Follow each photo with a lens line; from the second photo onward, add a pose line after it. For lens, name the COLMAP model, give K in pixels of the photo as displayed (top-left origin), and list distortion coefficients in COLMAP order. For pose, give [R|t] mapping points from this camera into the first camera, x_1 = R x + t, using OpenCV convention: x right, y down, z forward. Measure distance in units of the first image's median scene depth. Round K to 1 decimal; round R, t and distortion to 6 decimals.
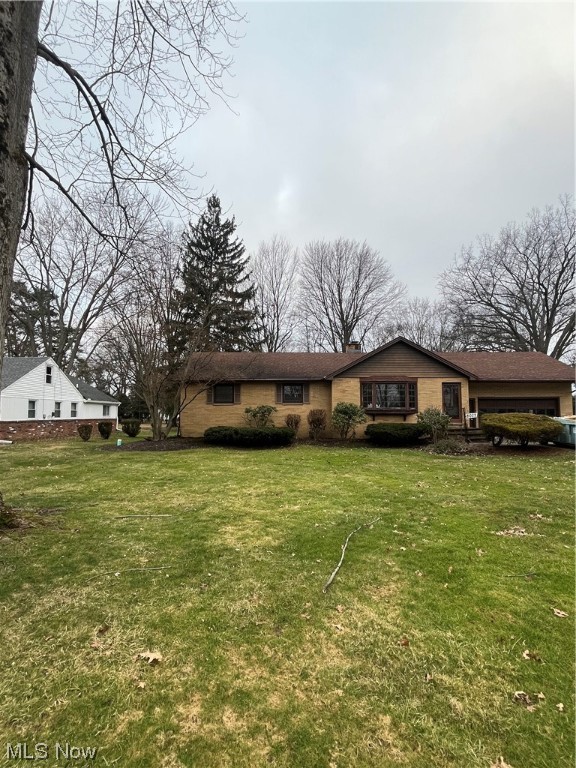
lens RADIAL K [[369.4, 0, 288.0], [0, 369.4, 384.0], [0, 0, 1]] dist [-0.000367, 0.000640]
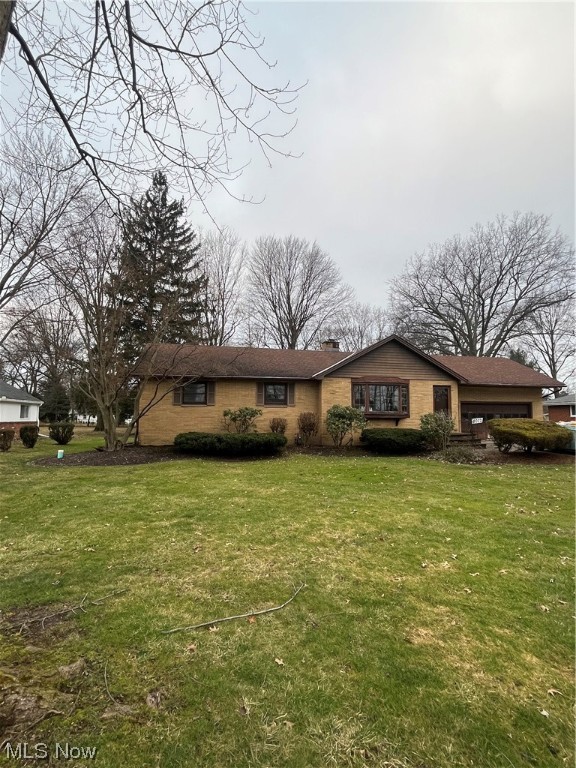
lens RADIAL K [[369.4, 0, 288.0], [0, 369.4, 384.0], [0, 0, 1]] dist [-0.000367, 0.000640]
pose [[0.980403, 0.022762, 0.195685, -0.084851], [-0.021685, 0.999736, -0.007646, 0.004998], [-0.195808, 0.003253, 0.980637, 0.090305]]
